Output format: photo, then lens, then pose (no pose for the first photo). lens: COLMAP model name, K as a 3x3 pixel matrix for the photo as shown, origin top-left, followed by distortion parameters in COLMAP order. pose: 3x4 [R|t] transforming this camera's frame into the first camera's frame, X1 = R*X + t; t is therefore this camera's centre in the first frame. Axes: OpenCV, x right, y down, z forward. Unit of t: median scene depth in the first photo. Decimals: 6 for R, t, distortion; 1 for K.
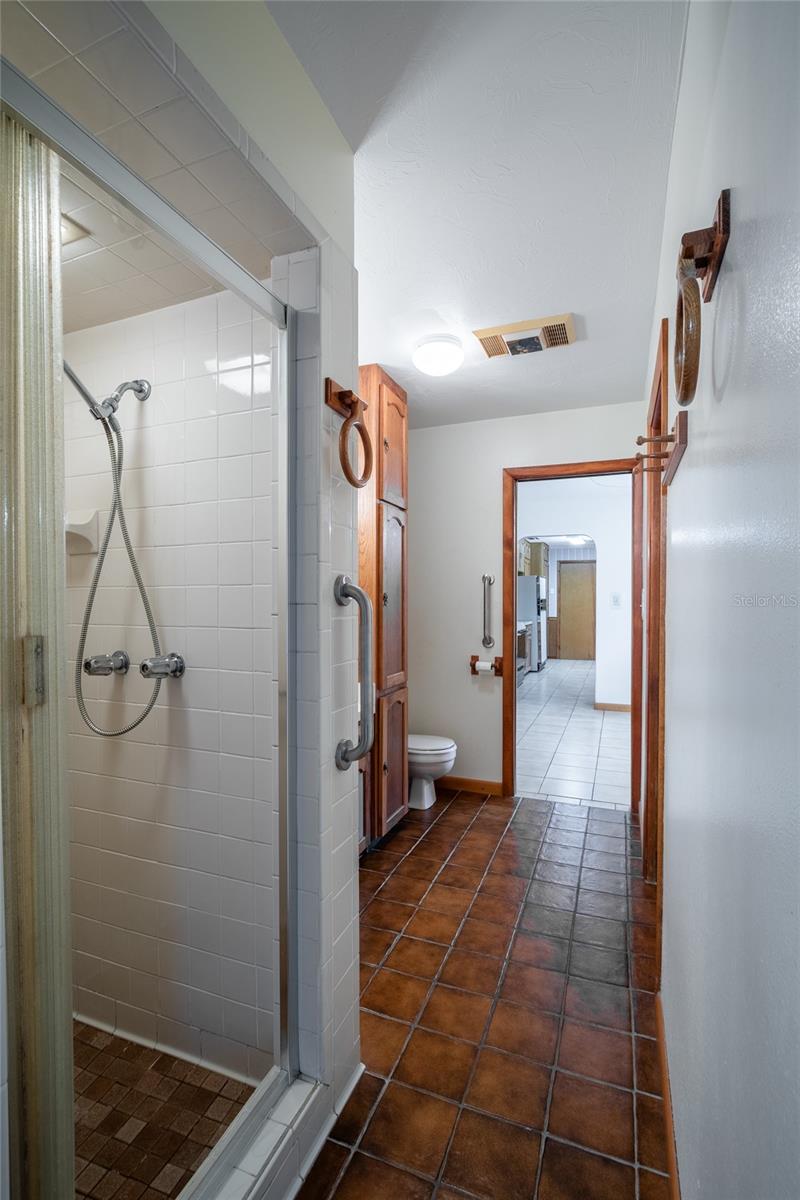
lens RADIAL K [[553.7, 0, 397.9], [0, 553.7, 601.4], [0, 0, 1]] dist [-0.011901, -0.000279]
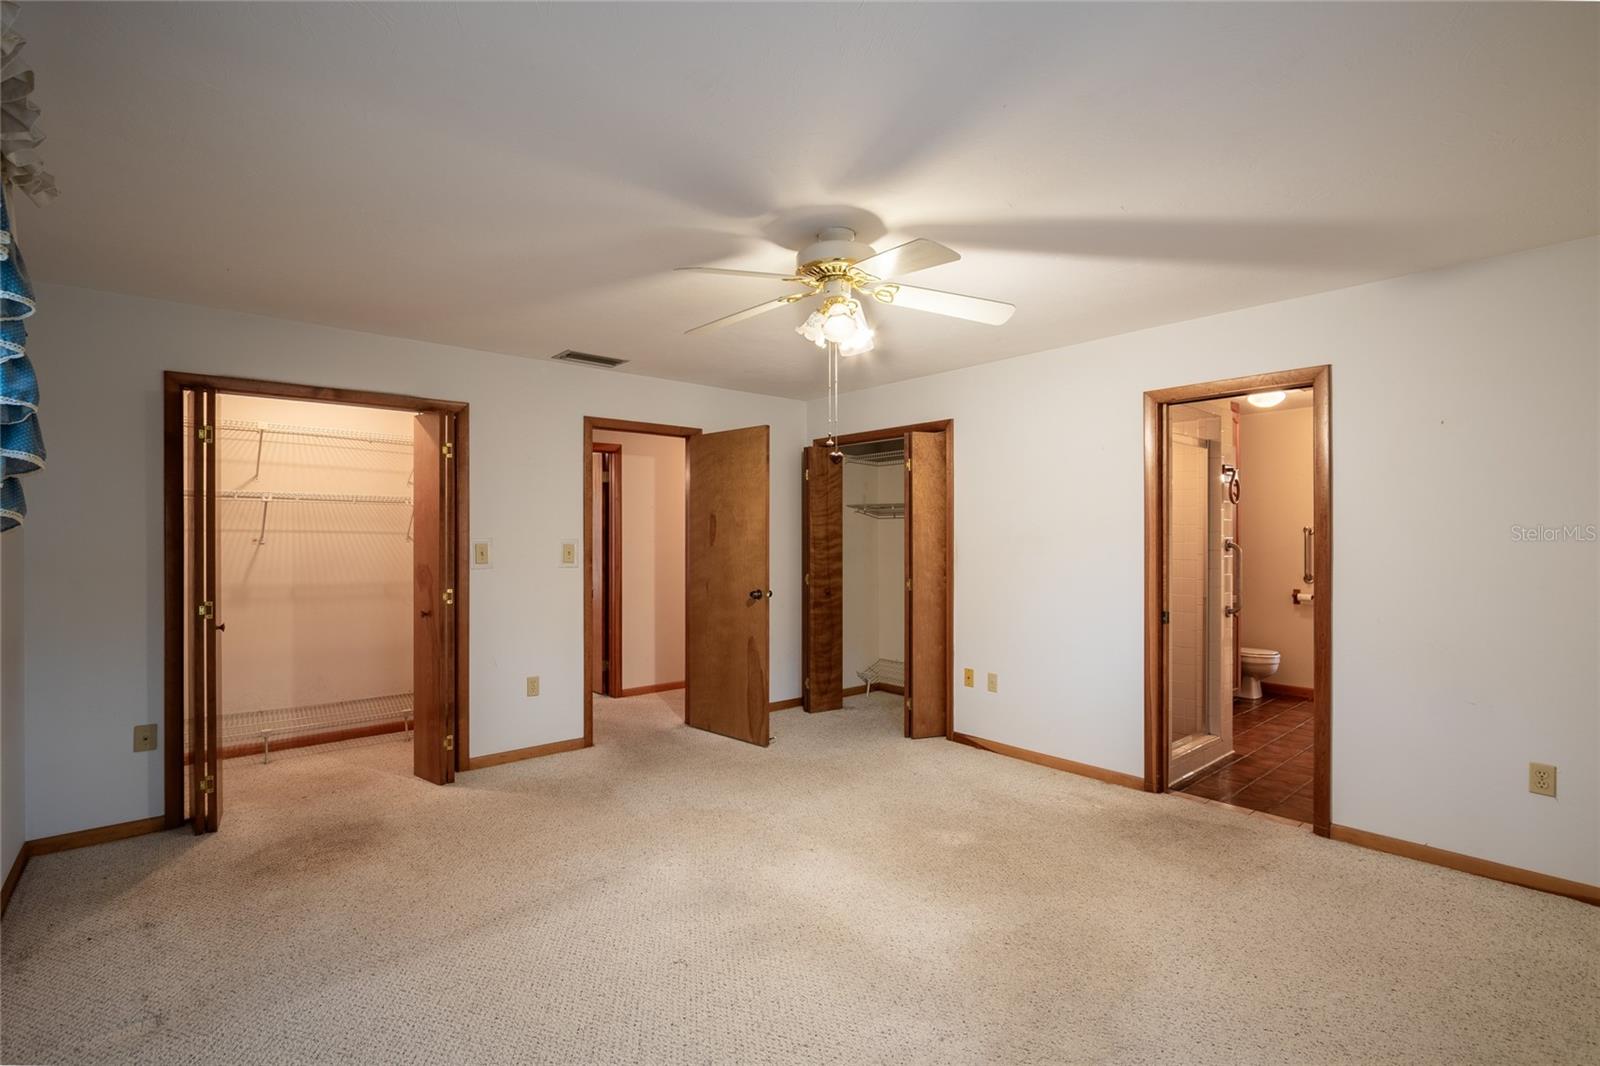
lens RADIAL K [[738.2, 0, 794.0], [0, 738.2, 534.6], [0, 0, 1]] dist [-0.011901, -0.000279]
pose [[0.889011, -0.002191, -0.457880, -0.128760], [-0.003455, 0.999928, -0.011493, -0.008197], [0.457872, 0.011799, 0.888940, -1.140217]]
